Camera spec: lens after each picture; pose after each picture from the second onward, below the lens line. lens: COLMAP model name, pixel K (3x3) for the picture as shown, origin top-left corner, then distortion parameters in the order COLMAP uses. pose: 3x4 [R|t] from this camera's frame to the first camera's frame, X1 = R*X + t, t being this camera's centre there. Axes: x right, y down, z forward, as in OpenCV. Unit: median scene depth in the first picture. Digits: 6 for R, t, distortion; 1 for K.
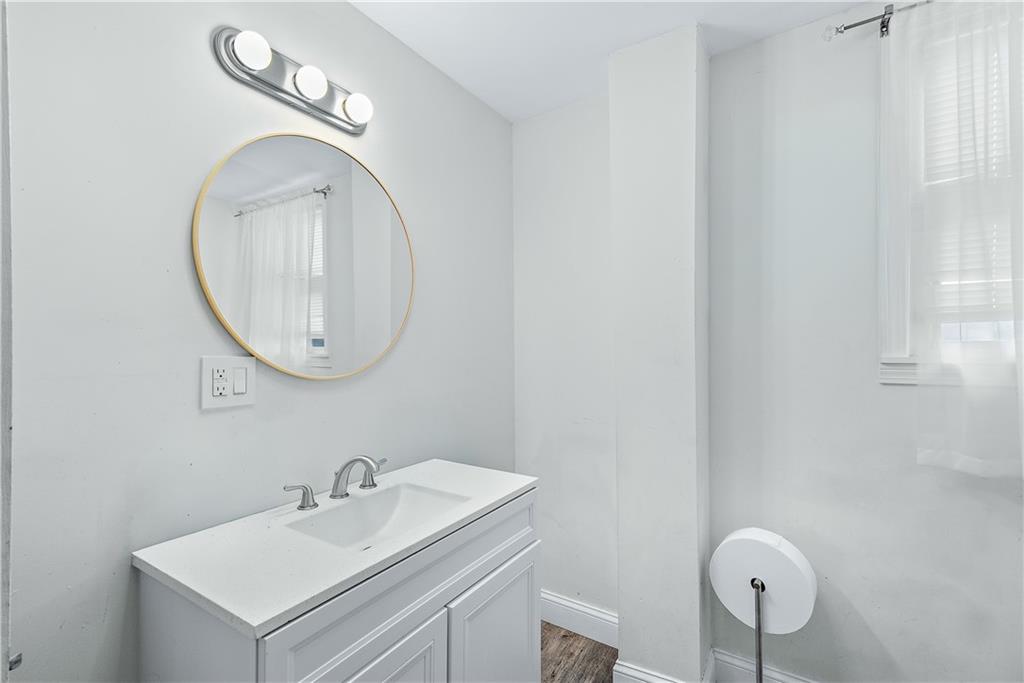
lens RADIAL K [[458.6, 0, 508.0], [0, 458.6, 339.6], [0, 0, 1]] dist [0.003641, 0.000283]
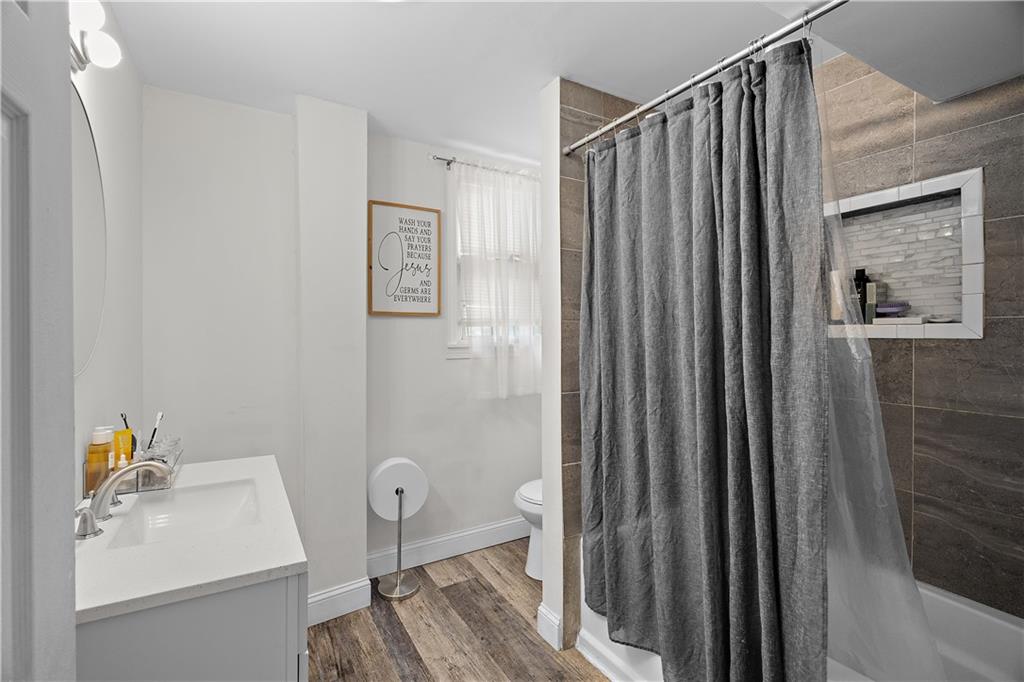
lens RADIAL K [[458.6, 0, 509.8], [0, 458.6, 338.7], [0, 0, 1]] dist [0.003641, 0.000283]
pose [[0.426996, -0.001806, 0.904252, -0.754930], [0.002031, 0.999997, 0.001038, 0.015466], [-0.904251, 0.001393, 0.426998, -0.004747]]
